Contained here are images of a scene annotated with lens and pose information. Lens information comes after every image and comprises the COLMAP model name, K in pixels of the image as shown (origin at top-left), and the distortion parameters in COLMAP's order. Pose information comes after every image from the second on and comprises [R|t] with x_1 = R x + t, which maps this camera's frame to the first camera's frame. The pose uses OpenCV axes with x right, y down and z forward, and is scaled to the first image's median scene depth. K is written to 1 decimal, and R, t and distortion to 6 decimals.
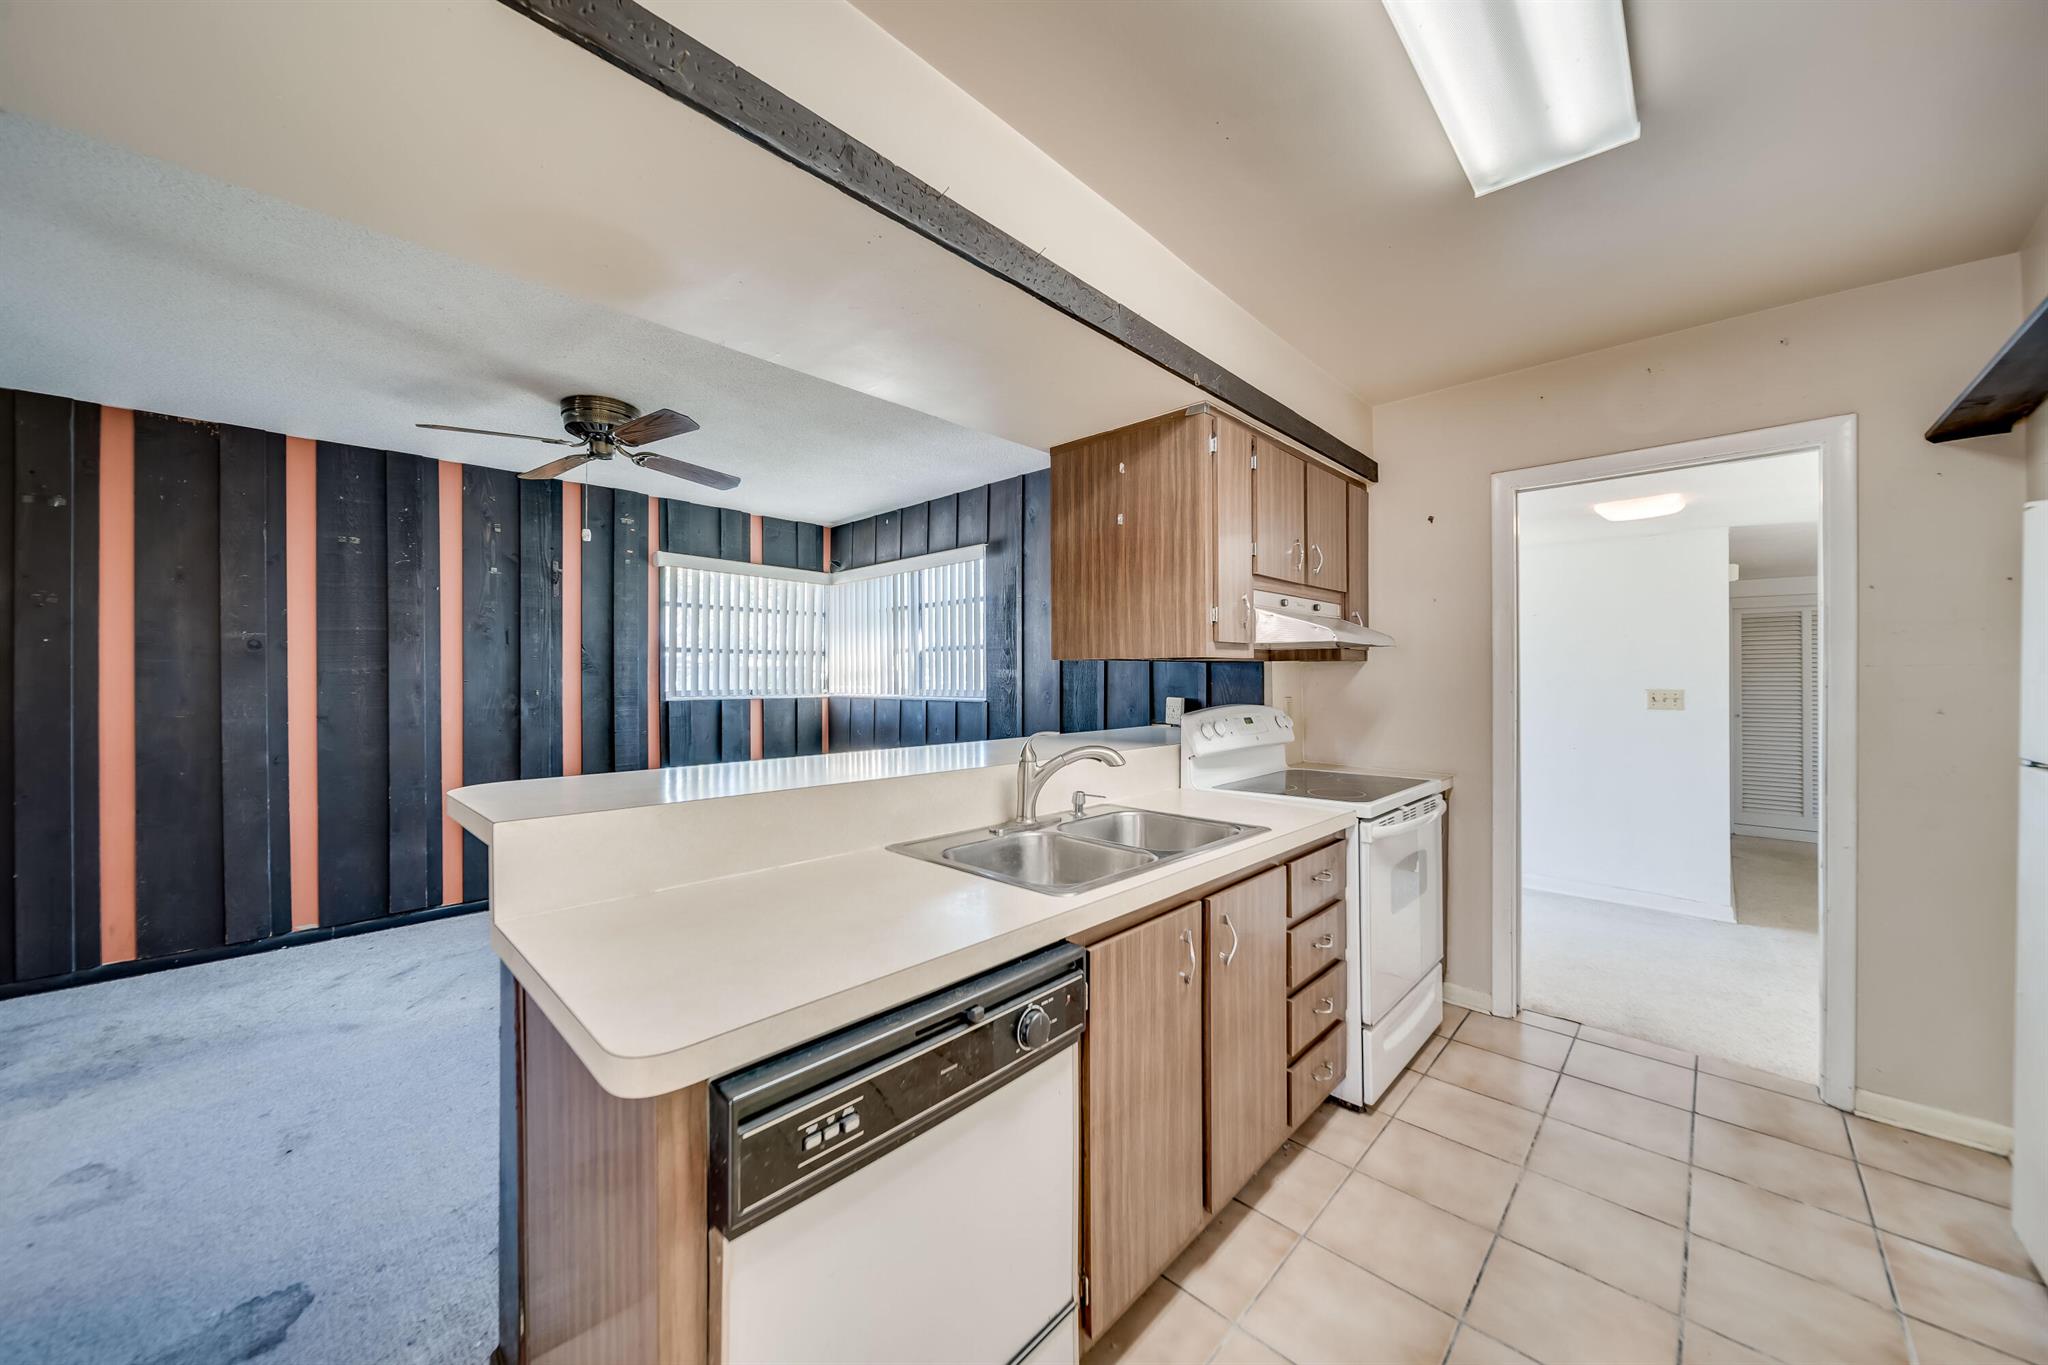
lens RADIAL K [[721.7, 0, 1019.5], [0, 721.7, 679.6], [0, 0, 1]] dist [-0.005907, -0.000471]
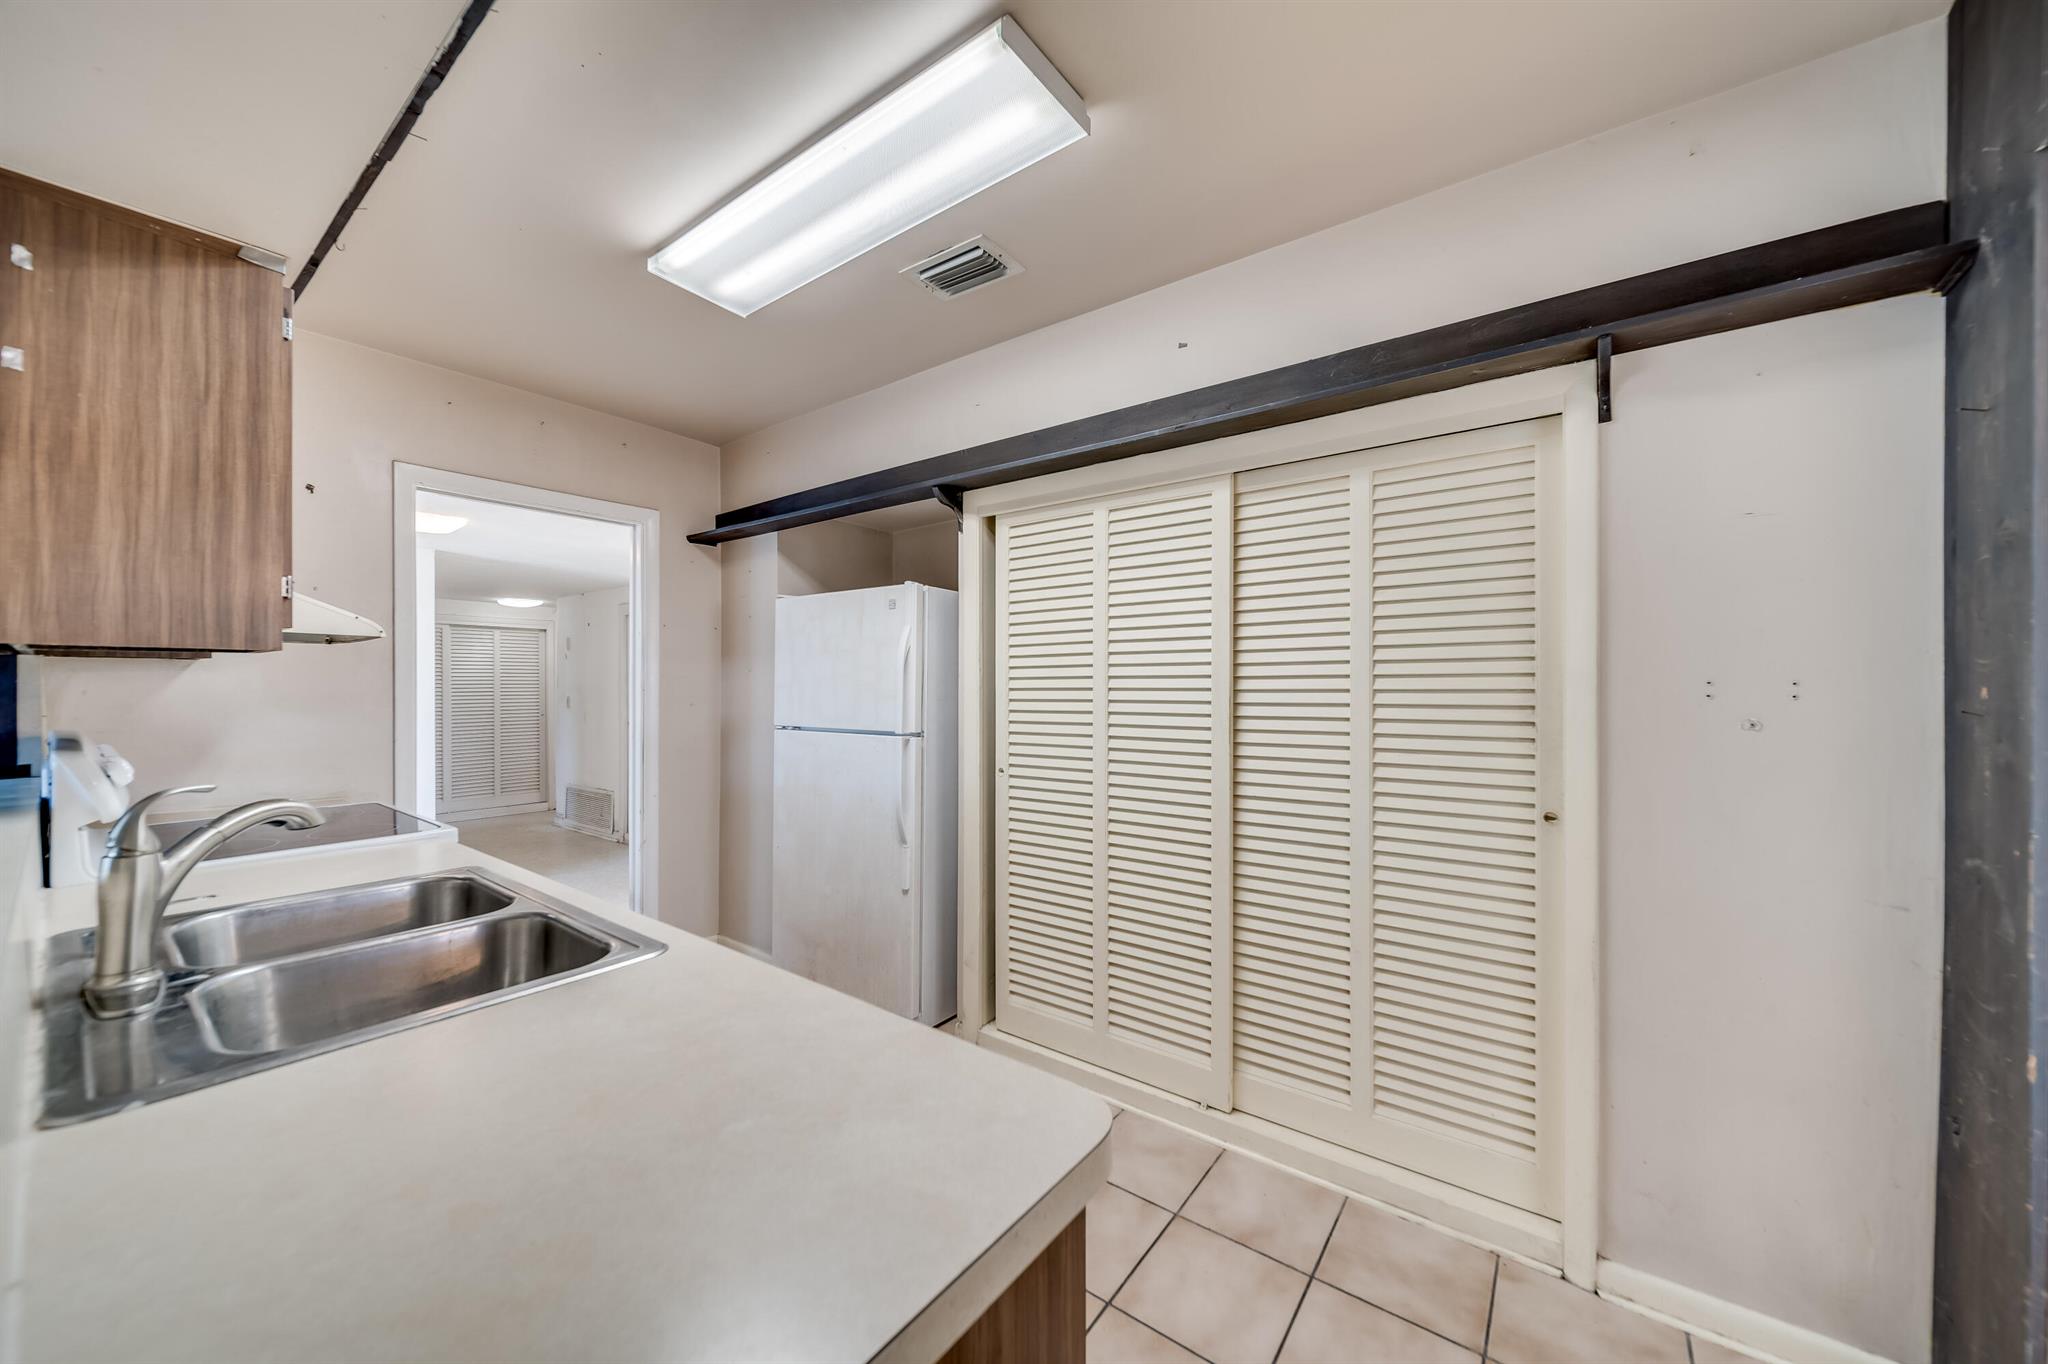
lens RADIAL K [[721.7, 0, 1035.4], [0, 721.7, 682.8], [0, 0, 1]] dist [-0.005907, -0.000471]
pose [[-0.133461, 0.001424, 0.991053, -0.456196], [-0.001299, 0.999998, -0.001611, -0.003025], [-0.991053, -0.001503, -0.133459, 0.403725]]
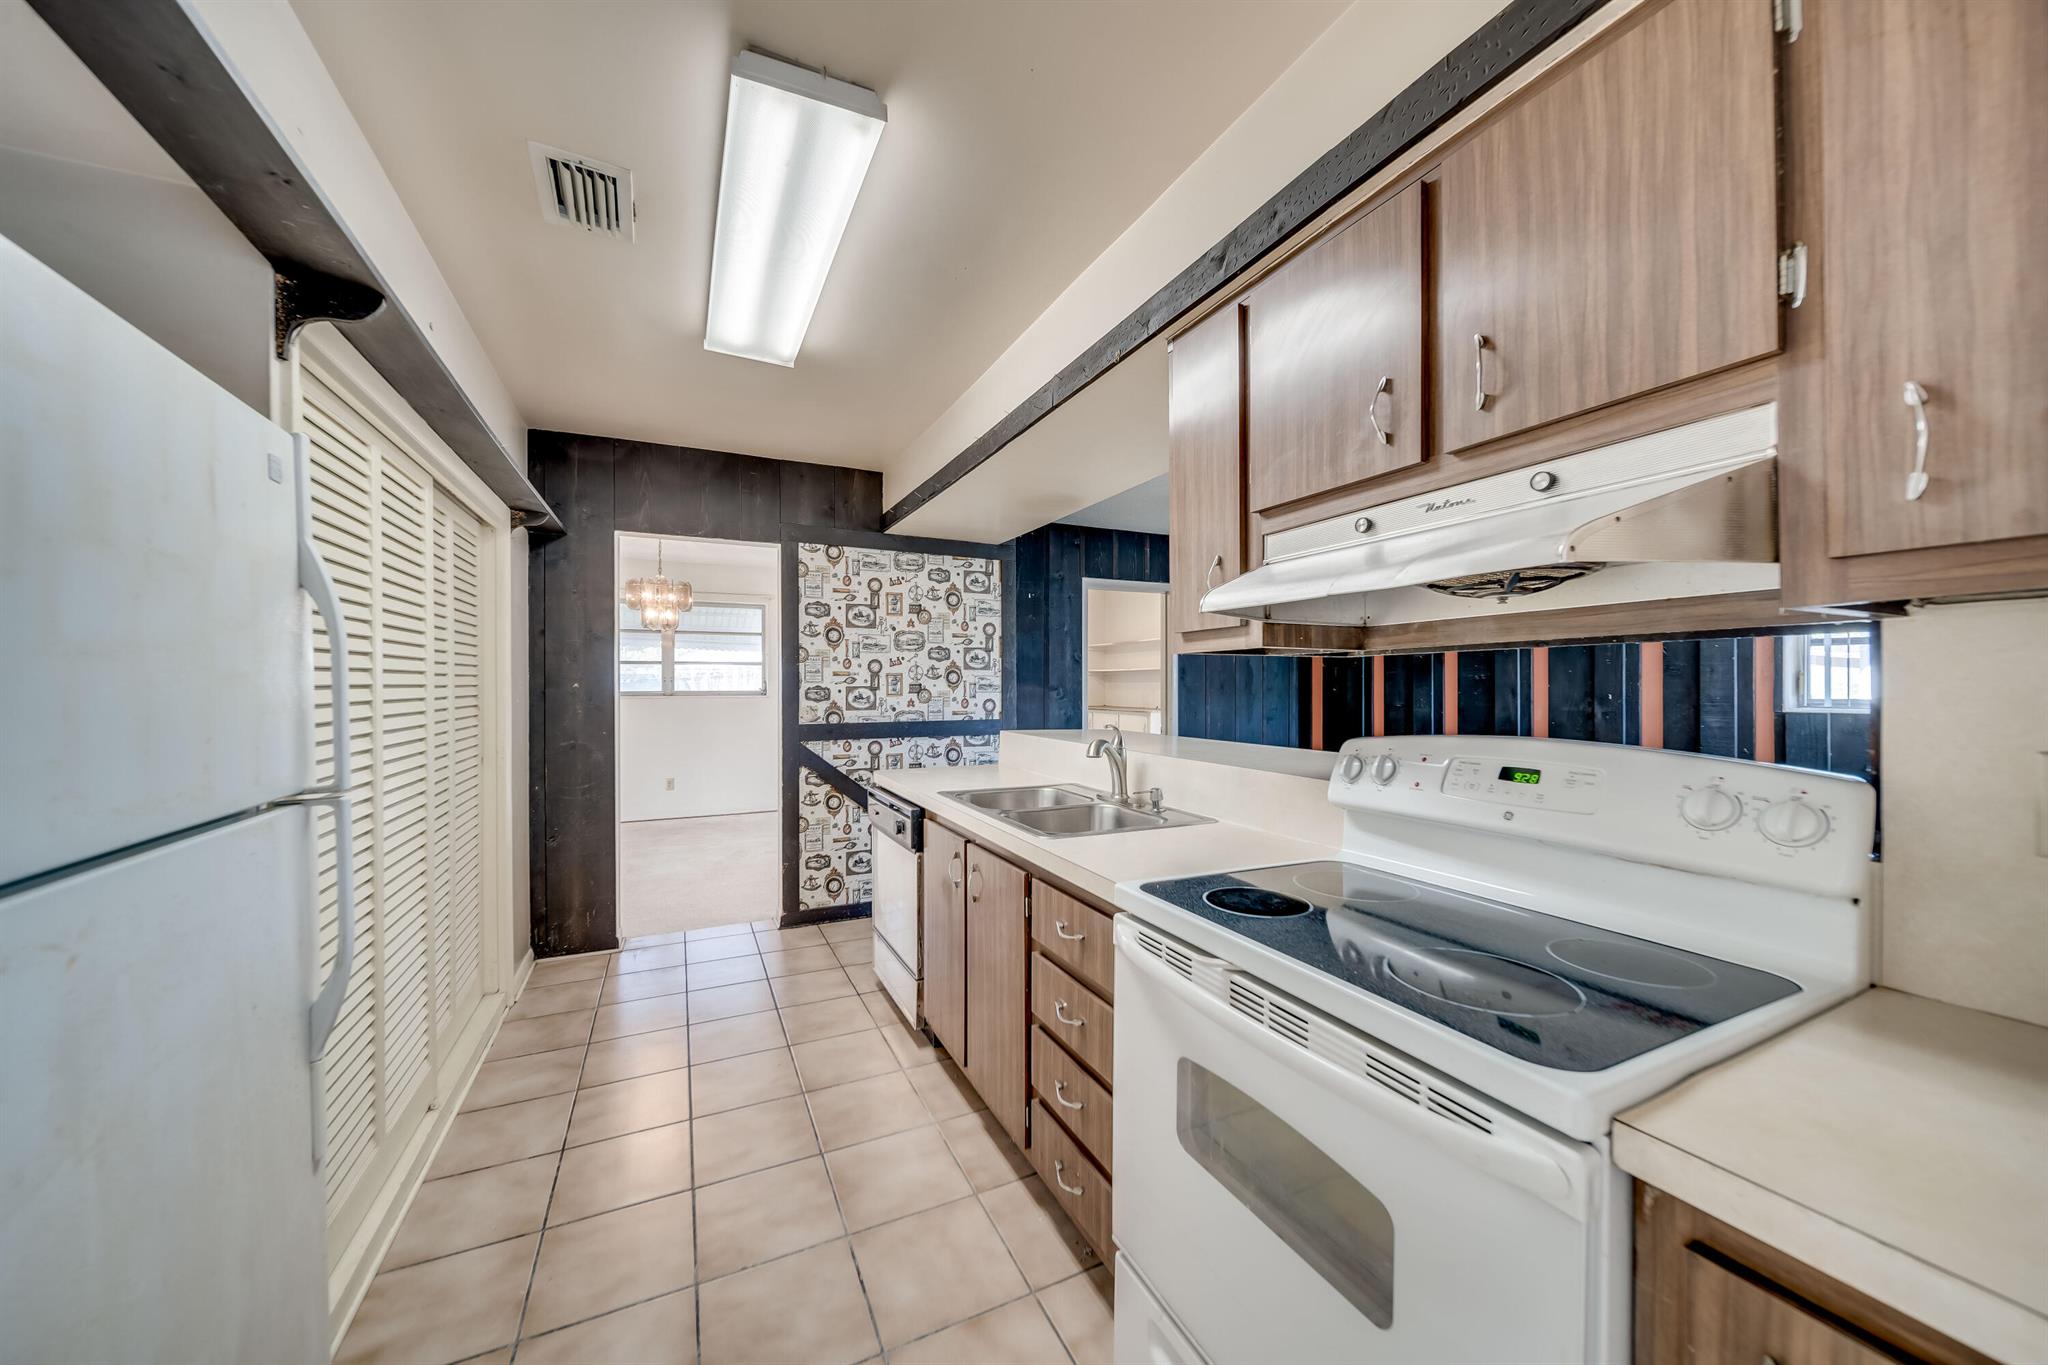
lens RADIAL K [[721.7, 0, 1020.4], [0, 721.7, 685.4], [0, 0, 1]] dist [-0.005907, -0.000471]
pose [[-0.351008, 0.004357, -0.936362, 1.076924], [0.001162, 0.999990, 0.004218, -0.005221], [0.936372, 0.000393, -0.351009, 1.117552]]
